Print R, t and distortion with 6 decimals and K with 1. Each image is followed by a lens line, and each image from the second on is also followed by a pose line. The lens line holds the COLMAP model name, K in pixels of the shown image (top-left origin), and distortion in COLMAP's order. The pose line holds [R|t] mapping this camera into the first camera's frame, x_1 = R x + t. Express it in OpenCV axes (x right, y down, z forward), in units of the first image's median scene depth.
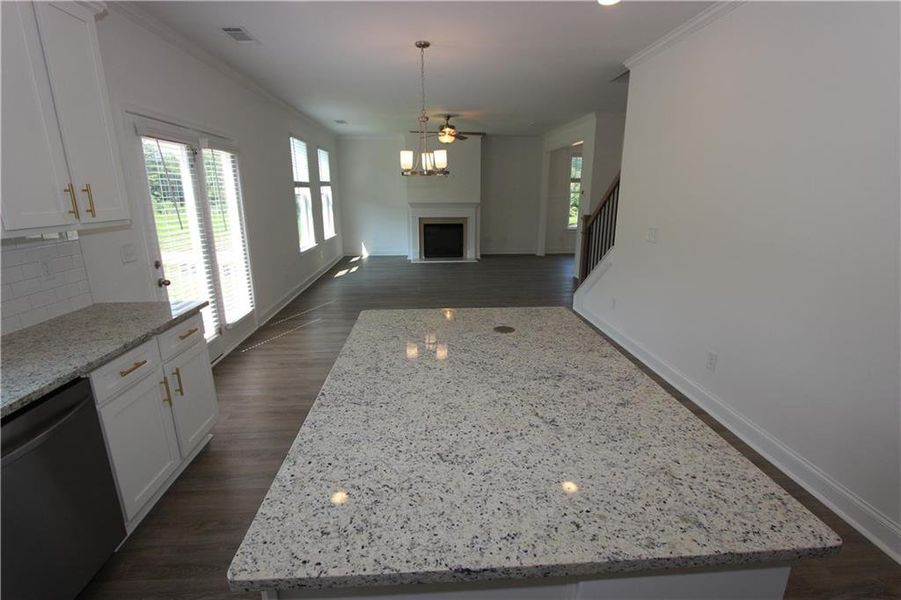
lens RADIAL K [[416.0, 0, 450.5], [0, 416.0, 300.0], [0, 0, 1]] dist [-0.018168, 0.001133]
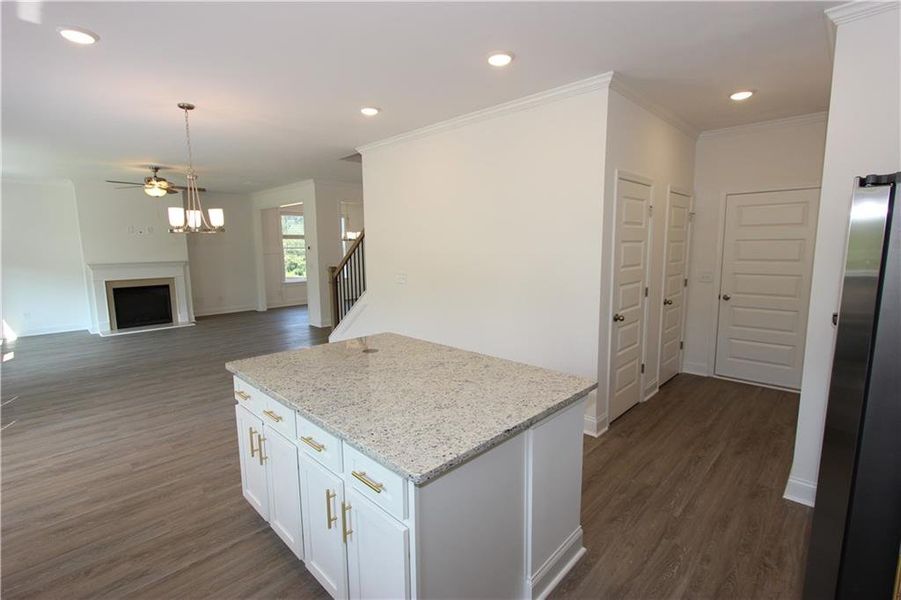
lens RADIAL K [[416.0, 0, 450.5], [0, 416.0, 300.0], [0, 0, 1]] dist [-0.018168, 0.001133]
pose [[0.746589, -0.094406, 0.658553, -0.202623], [0.177901, 0.982163, -0.060886, 0.014835], [-0.641059, 0.162614, 0.750067, -0.061673]]
